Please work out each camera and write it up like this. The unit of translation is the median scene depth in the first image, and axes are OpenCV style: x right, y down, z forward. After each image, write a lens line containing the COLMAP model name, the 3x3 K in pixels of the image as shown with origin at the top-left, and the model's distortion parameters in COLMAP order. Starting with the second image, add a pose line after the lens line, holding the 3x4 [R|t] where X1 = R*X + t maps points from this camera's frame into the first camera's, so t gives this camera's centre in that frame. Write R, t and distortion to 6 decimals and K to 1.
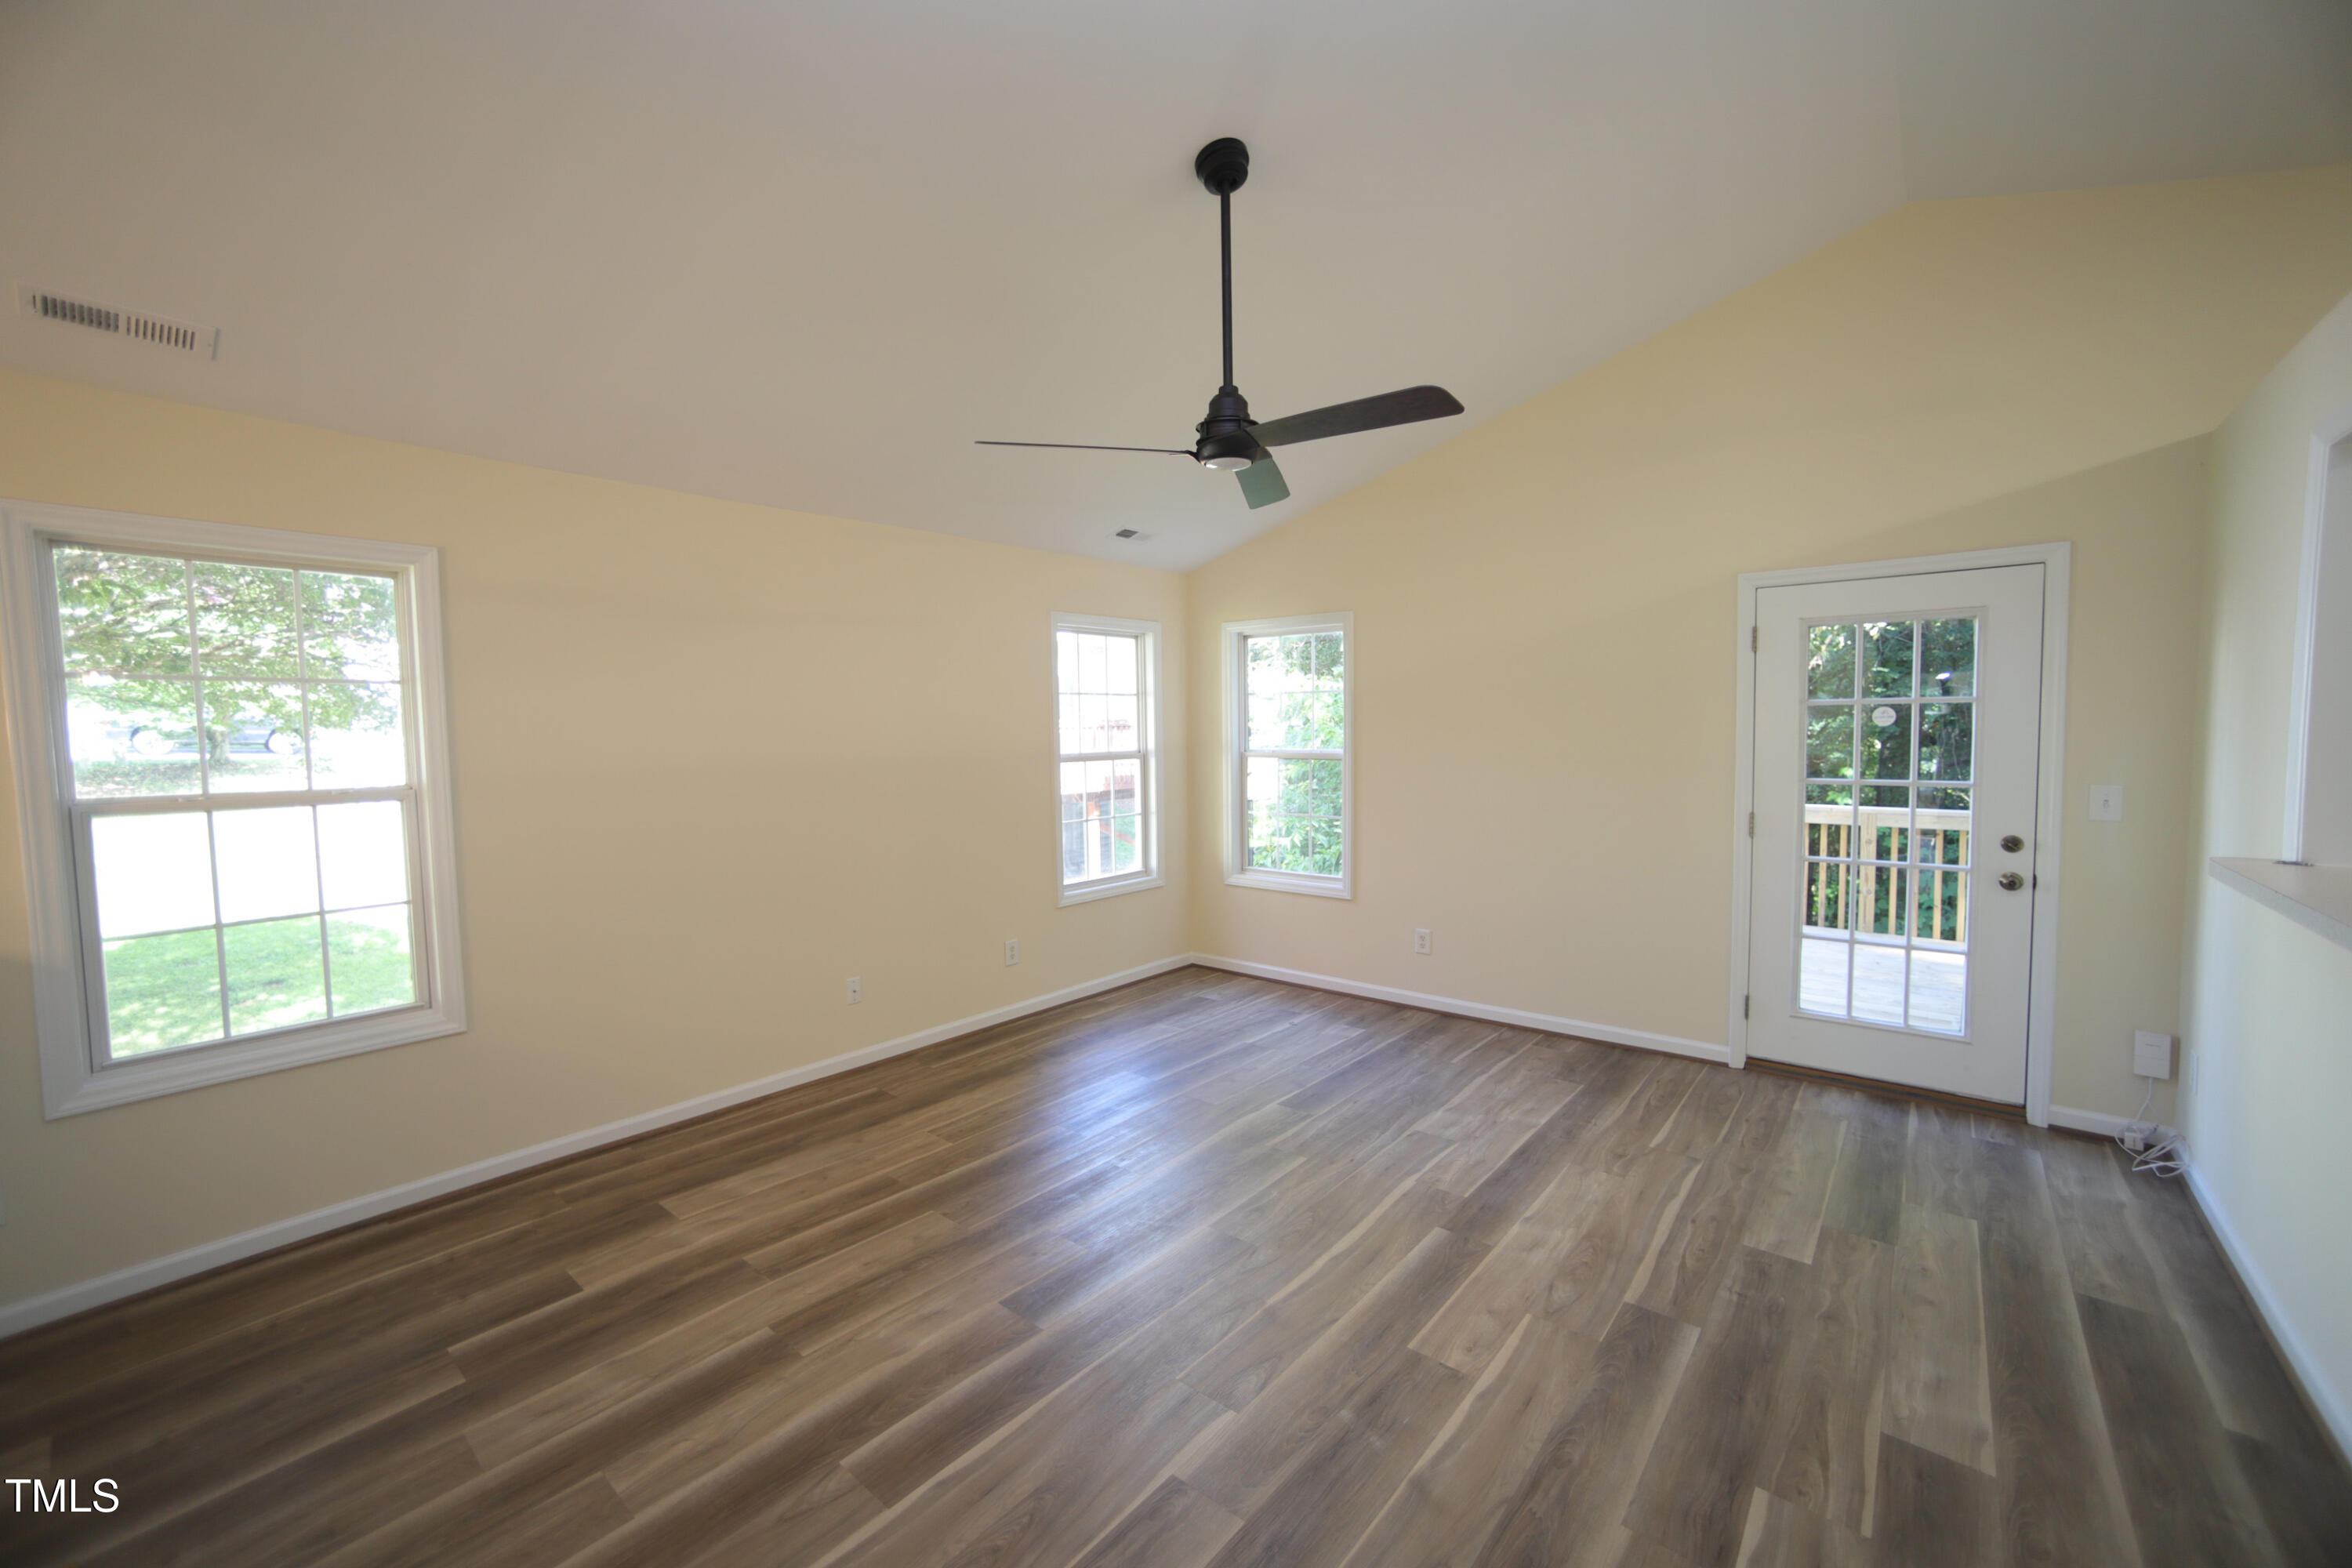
lens RADIAL K [[940.9, 0, 1169.3], [0, 940.9, 785.0], [0, 0, 1]] dist [-0.066930, 0.032380]
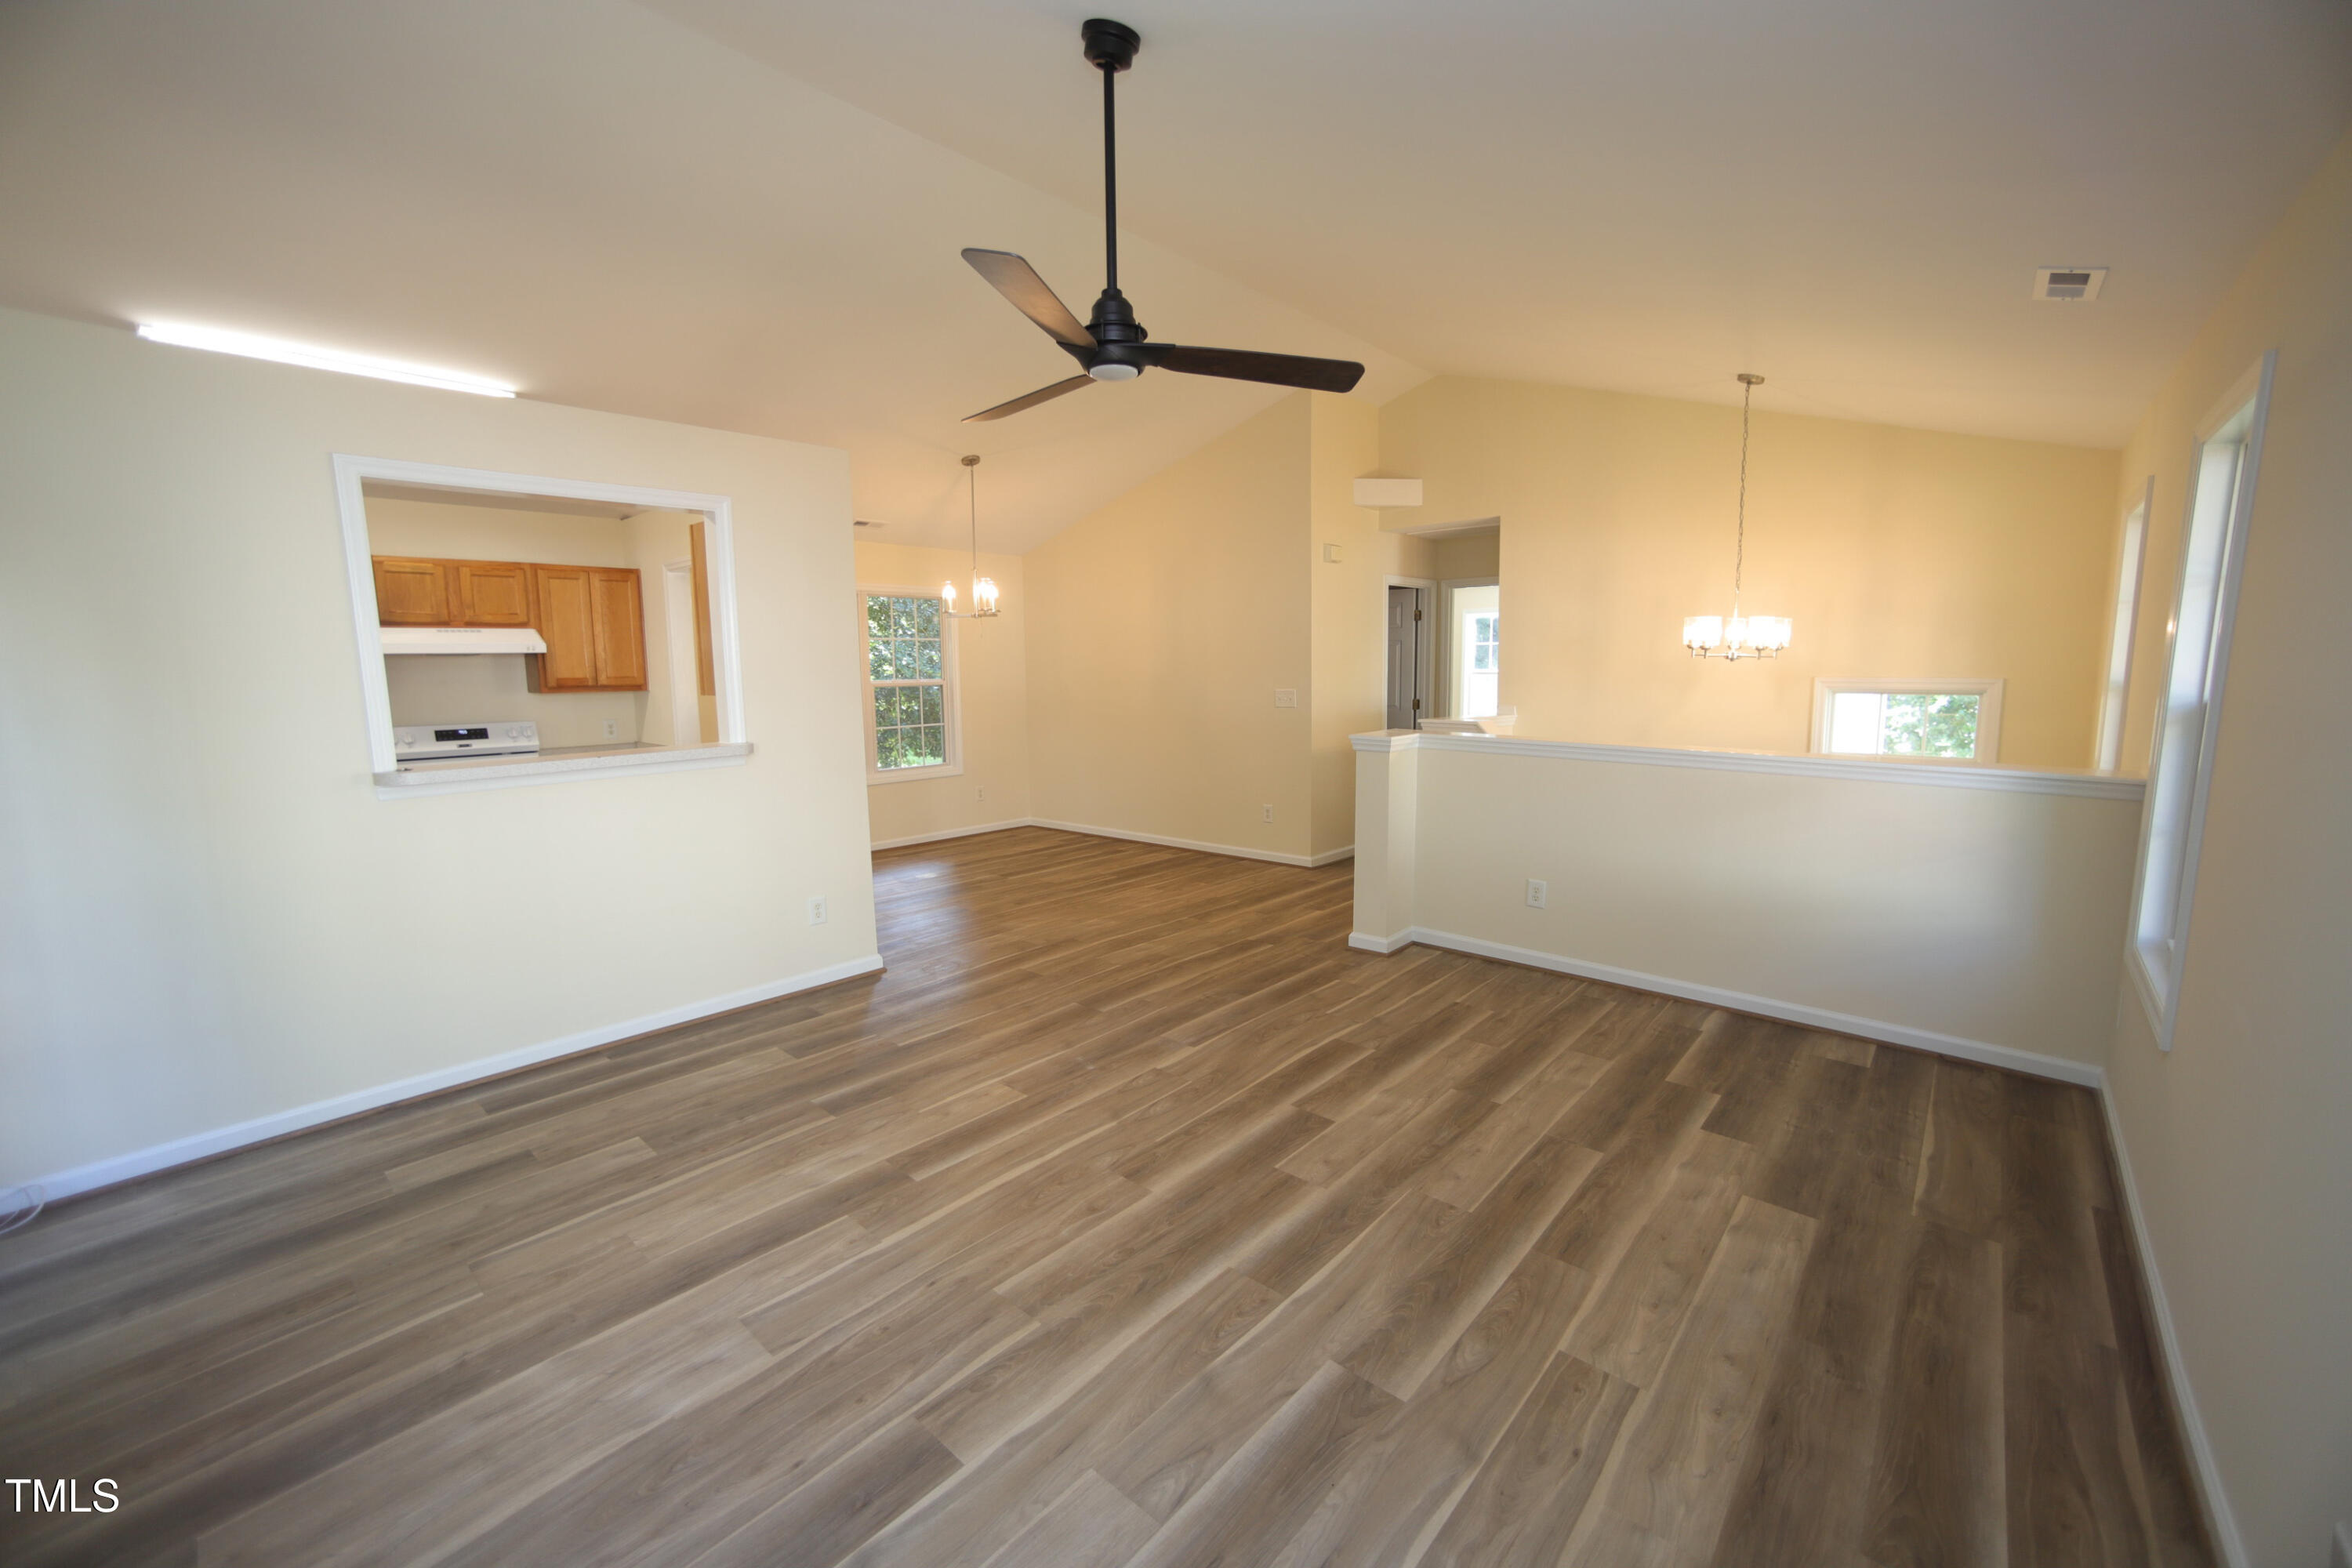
lens RADIAL K [[940.9, 0, 1169.3], [0, 940.9, 785.0], [0, 0, 1]] dist [-0.066930, 0.032380]
pose [[-0.999185, 0.020450, 0.034813, -0.012842], [0.026831, 0.980626, 0.194044, -0.089247], [-0.030170, 0.194820, -0.980375, 1.549269]]
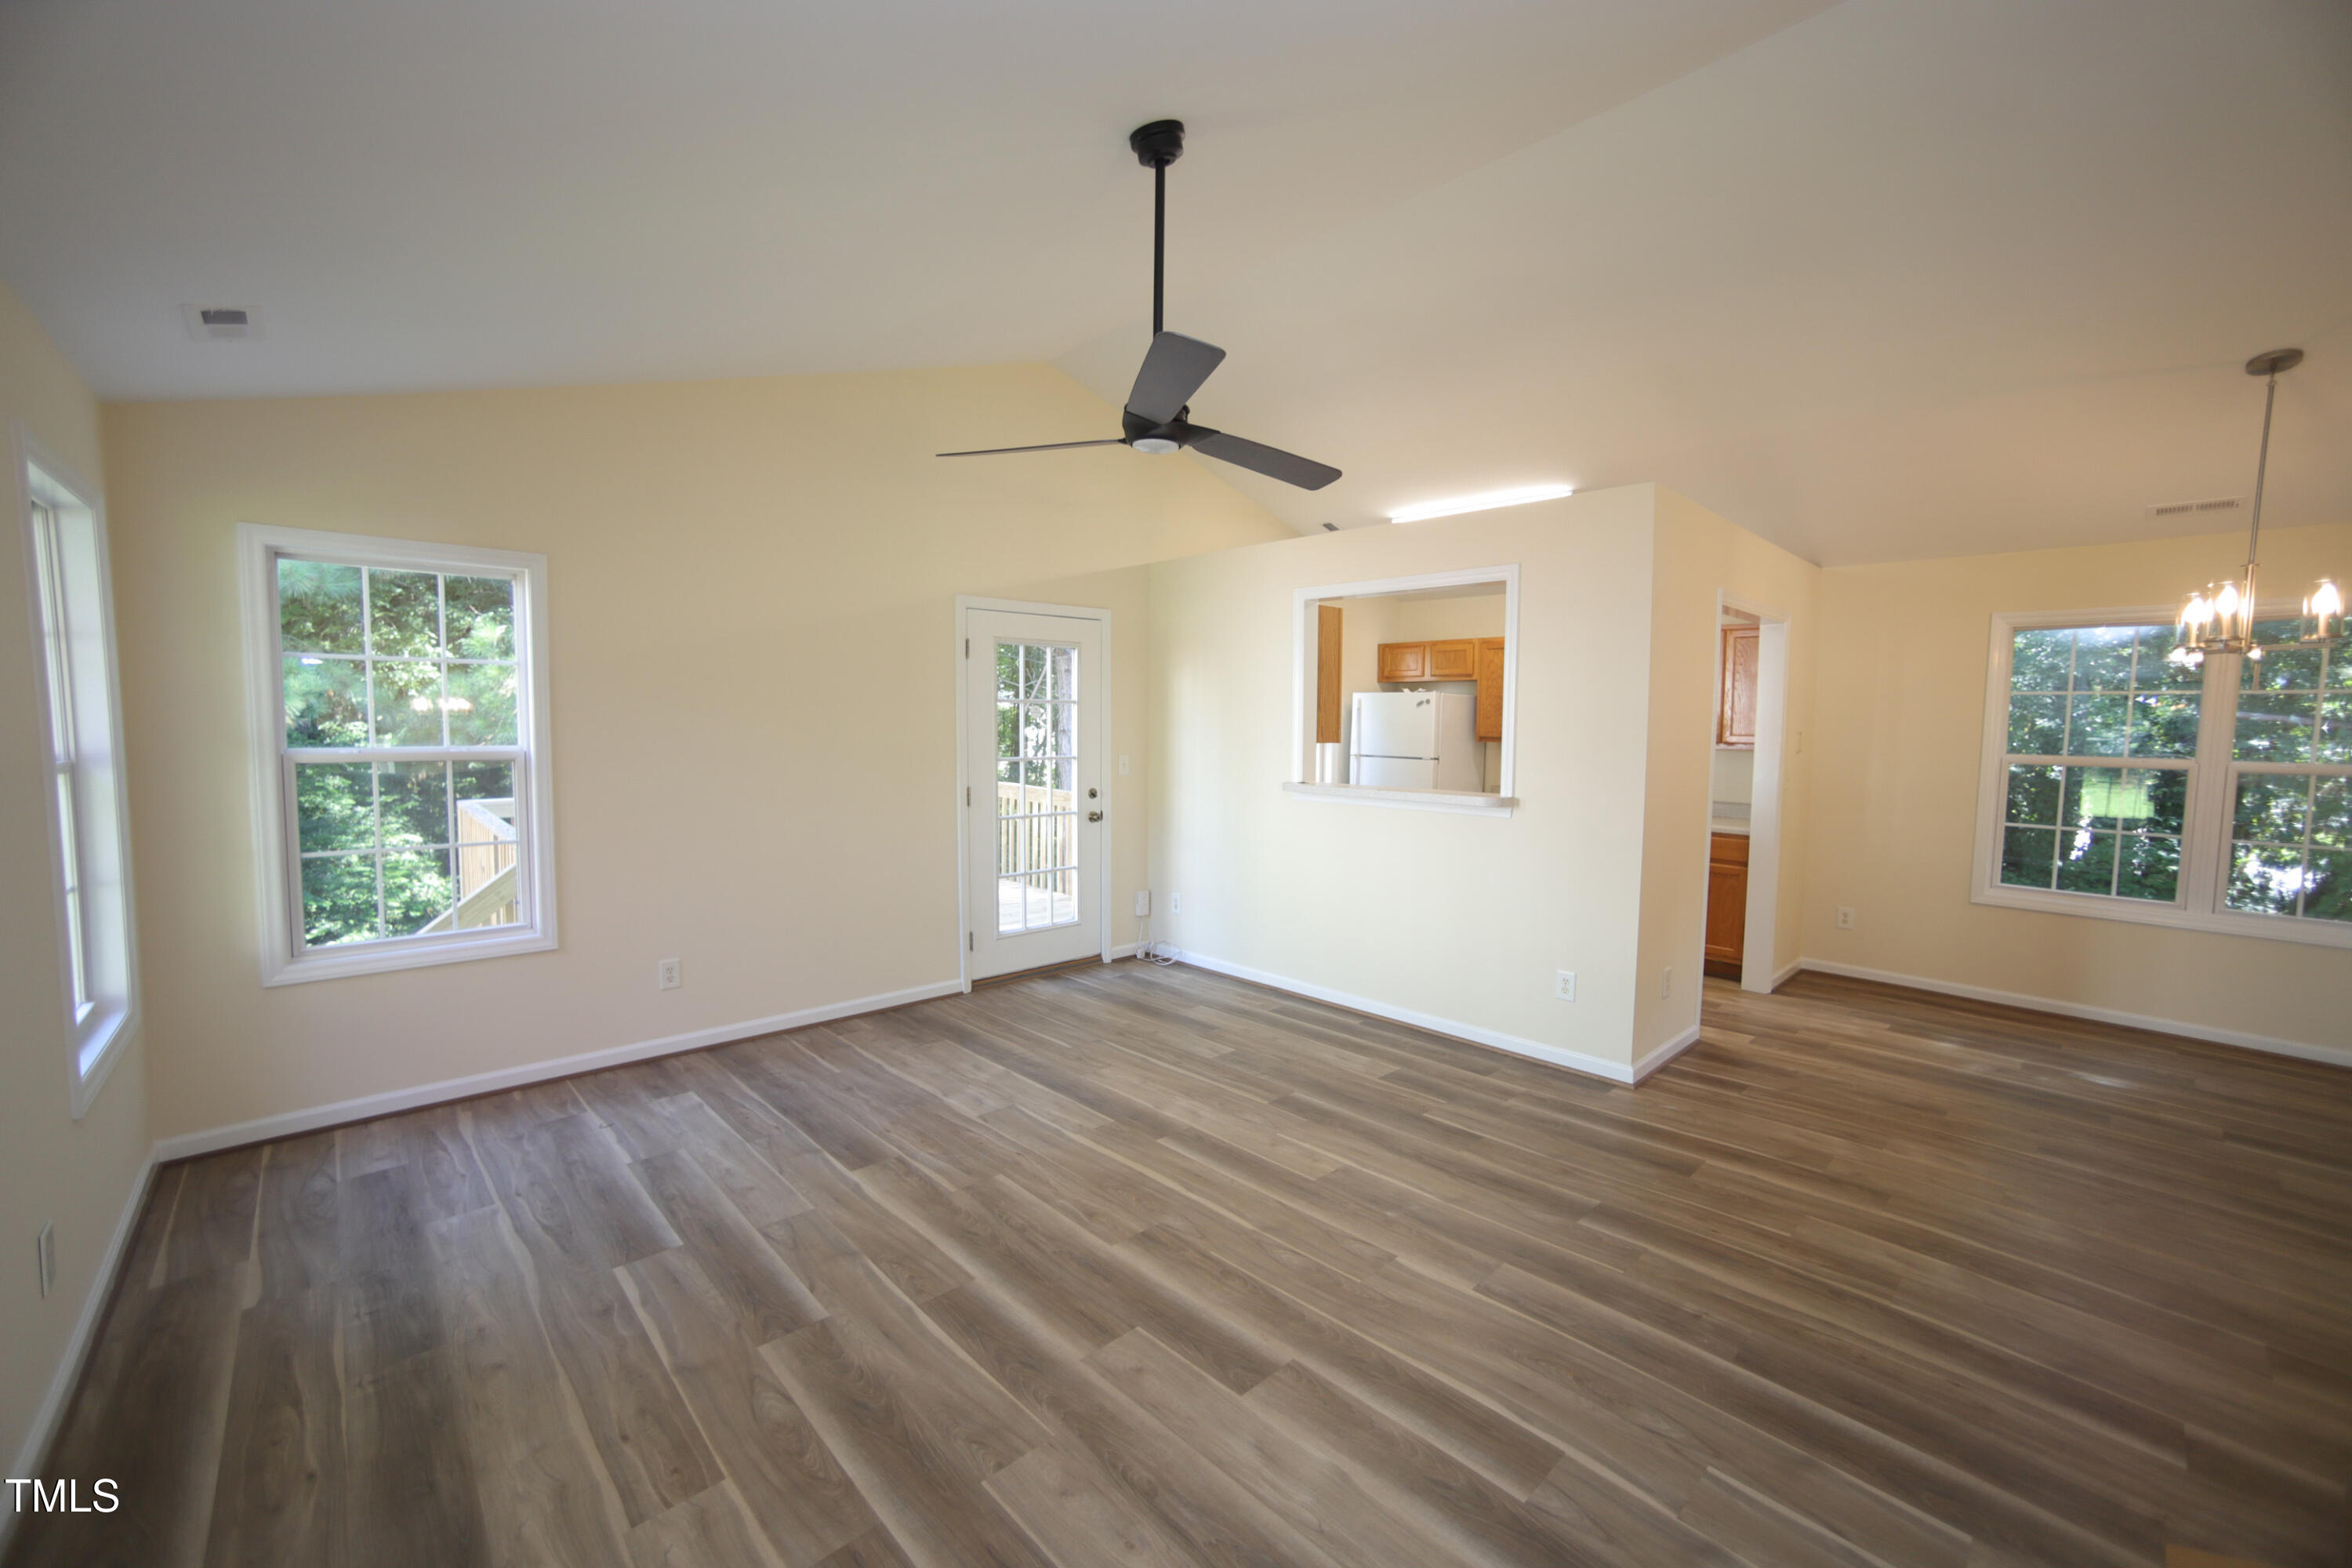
lens RADIAL K [[940.9, 0, 1169.3], [0, 940.9, 785.0], [0, 0, 1]] dist [-0.066930, 0.032380]
pose [[0.117943, -0.055811, 0.991451, -0.720160], [0.051301, 0.997429, 0.050045, -0.027514], [-0.991694, 0.044960, 0.120503, 0.682419]]
